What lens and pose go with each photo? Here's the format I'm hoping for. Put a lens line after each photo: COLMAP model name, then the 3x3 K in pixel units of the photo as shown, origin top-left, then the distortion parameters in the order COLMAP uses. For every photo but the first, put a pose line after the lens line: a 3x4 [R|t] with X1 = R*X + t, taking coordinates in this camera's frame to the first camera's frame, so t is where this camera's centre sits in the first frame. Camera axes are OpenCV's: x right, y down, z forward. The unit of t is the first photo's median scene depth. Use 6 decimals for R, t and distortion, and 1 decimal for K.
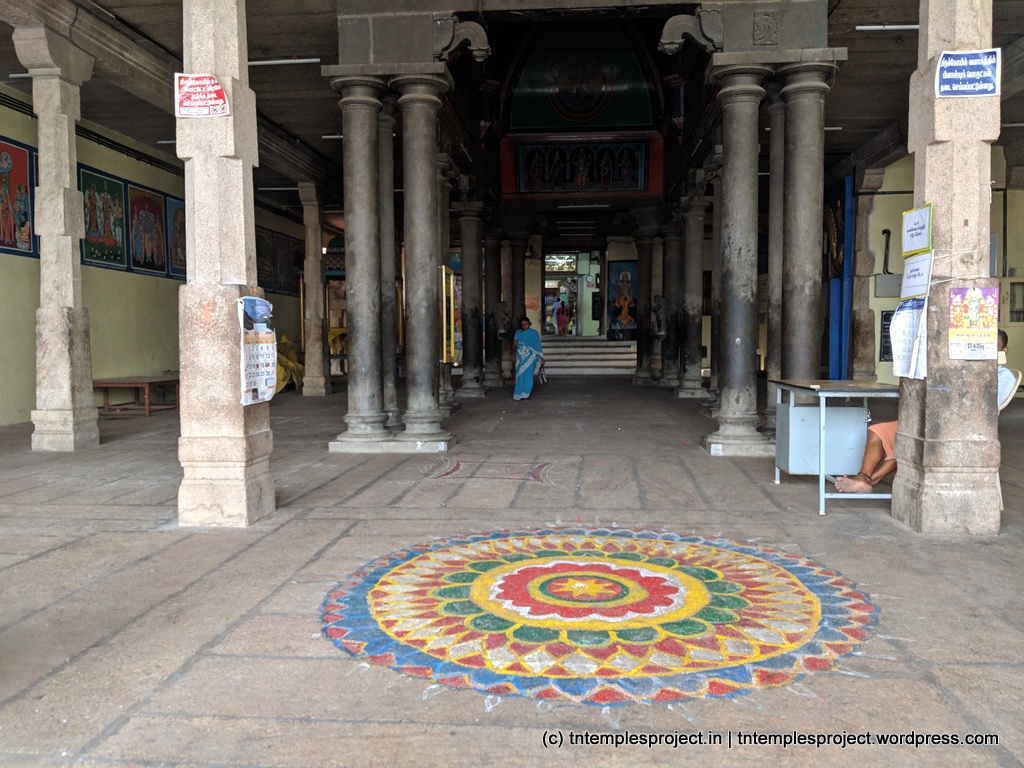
lens RADIAL K [[818.8, 0, 514.6], [0, 818.8, 384.7], [0, 0, 1]] dist [0.139891, 0.003951]
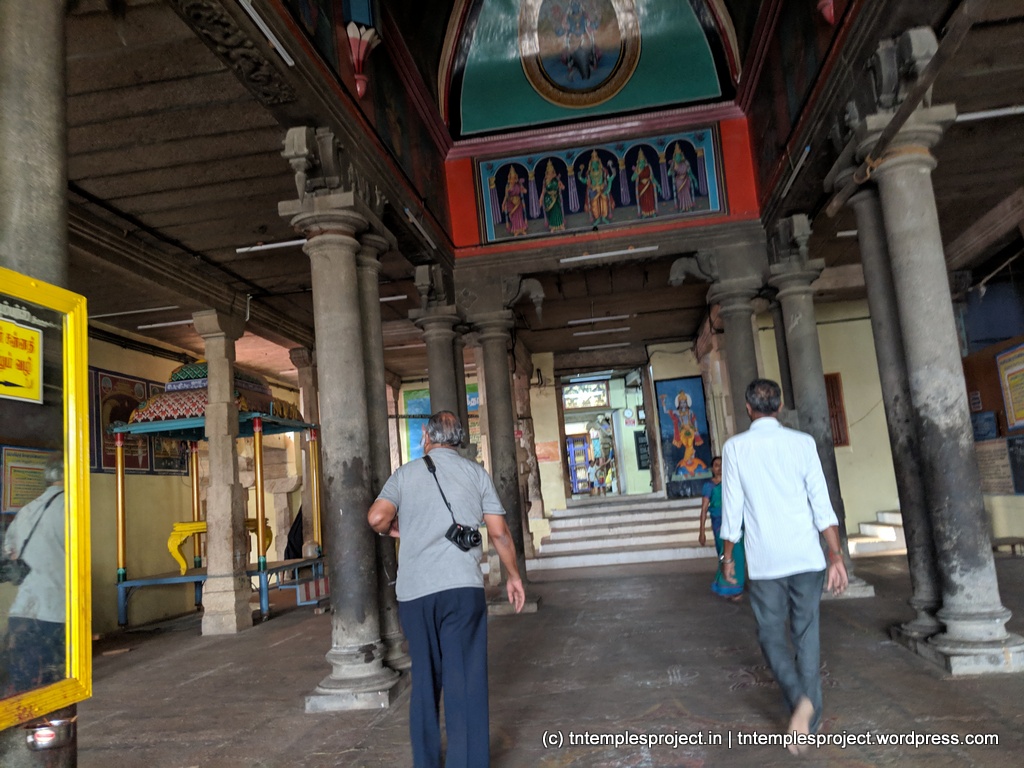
lens RADIAL K [[818.8, 0, 511.8], [0, 818.8, 386.7], [0, 0, 1]] dist [0.139891, 0.003951]
pose [[0.995089, -0.090878, -0.039238, 0.023552], [0.081652, 0.977670, -0.193637, -0.024662], [0.055959, 0.189482, 0.980288, 0.334963]]
